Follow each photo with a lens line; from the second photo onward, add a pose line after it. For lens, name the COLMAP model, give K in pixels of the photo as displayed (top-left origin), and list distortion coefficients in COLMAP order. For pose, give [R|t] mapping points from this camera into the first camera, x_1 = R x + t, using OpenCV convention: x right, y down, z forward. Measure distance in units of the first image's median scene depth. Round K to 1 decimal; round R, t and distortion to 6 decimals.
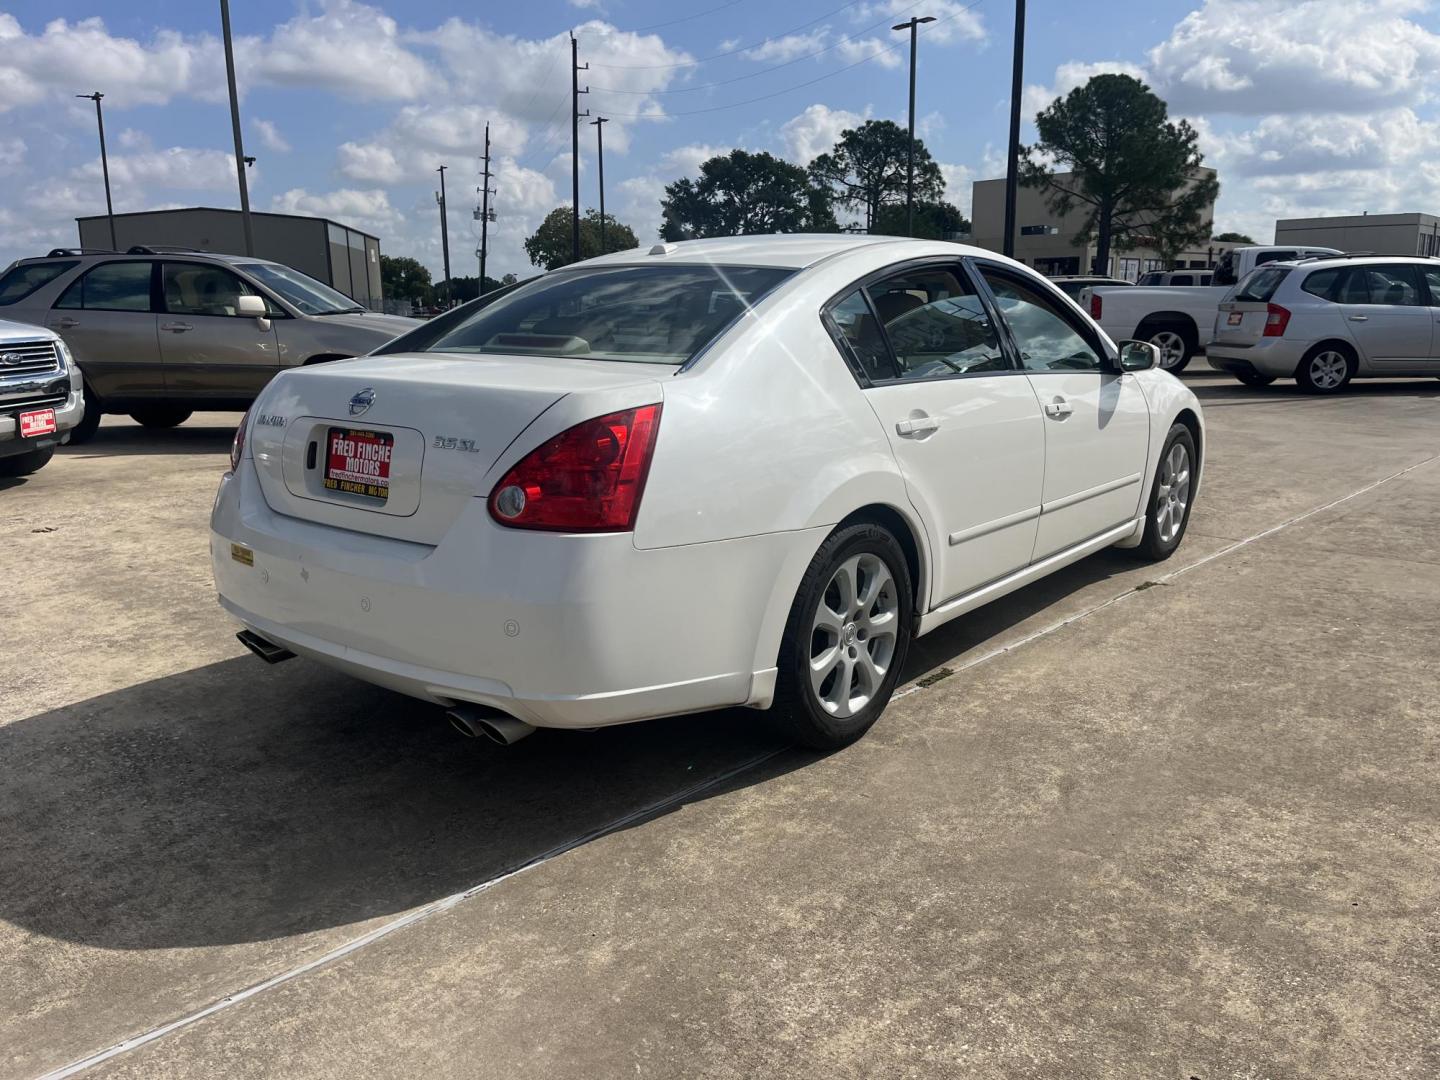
lens RADIAL K [[1092.3, 0, 730.6], [0, 1092.3, 559.2], [0, 0, 1]] dist [0.072452, -0.097764]
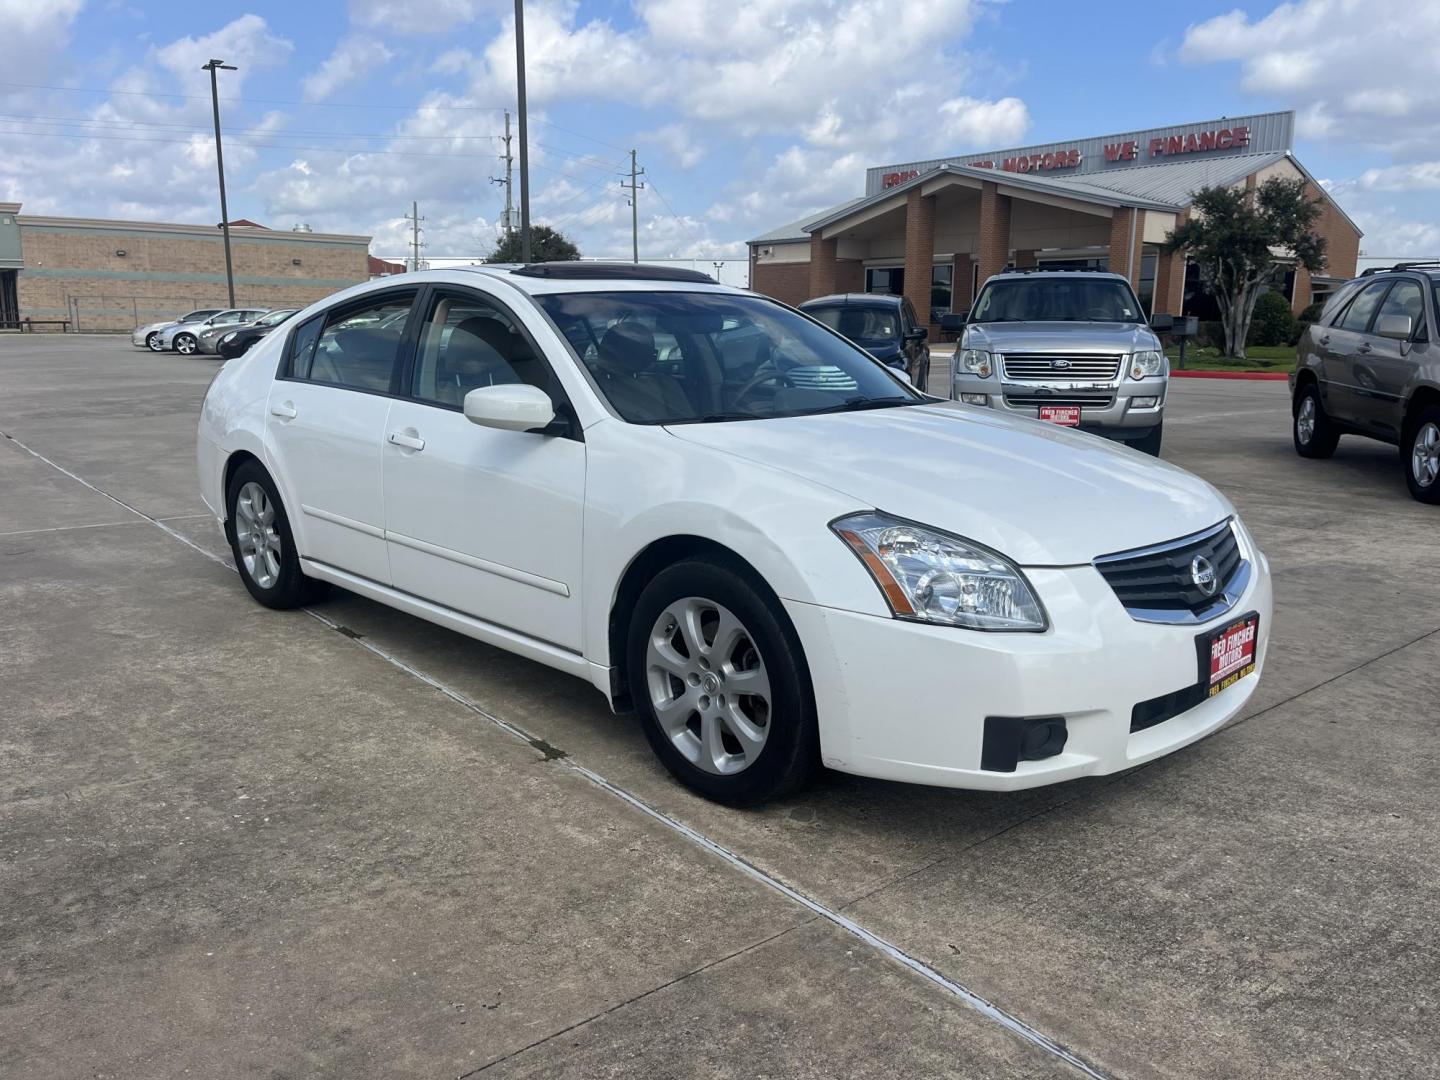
lens RADIAL K [[1092.3, 0, 722.7], [0, 1092.3, 539.7], [0, 0, 1]] dist [0.072452, -0.097764]
pose [[-0.120582, 0.203638, -0.971592, 1.092891], [-0.232126, 0.945816, 0.227044, -0.303689], [0.965183, 0.252909, -0.066778, 1.225344]]
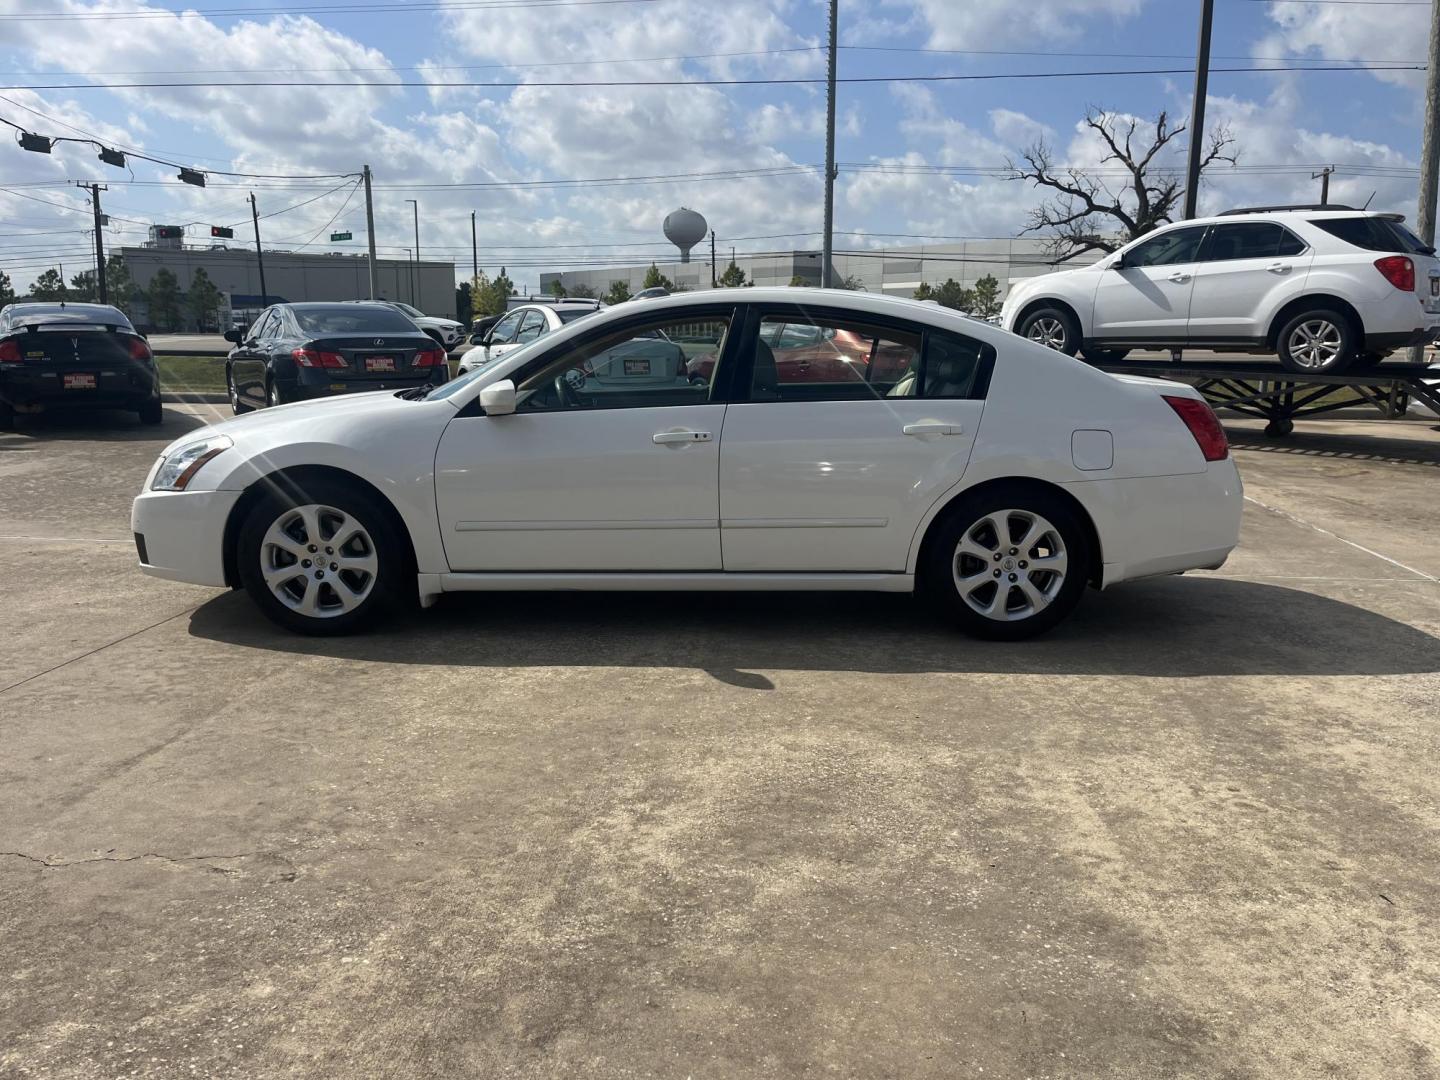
lens RADIAL K [[1092.3, 0, 728.2], [0, 1092.3, 542.8], [0, 0, 1]] dist [0.072452, -0.097764]
pose [[-0.634445, -0.141477, 0.759910, -0.845745], [0.174931, 0.931321, 0.319438, -0.403834], [-0.752913, 0.335598, -0.566124, 1.721710]]
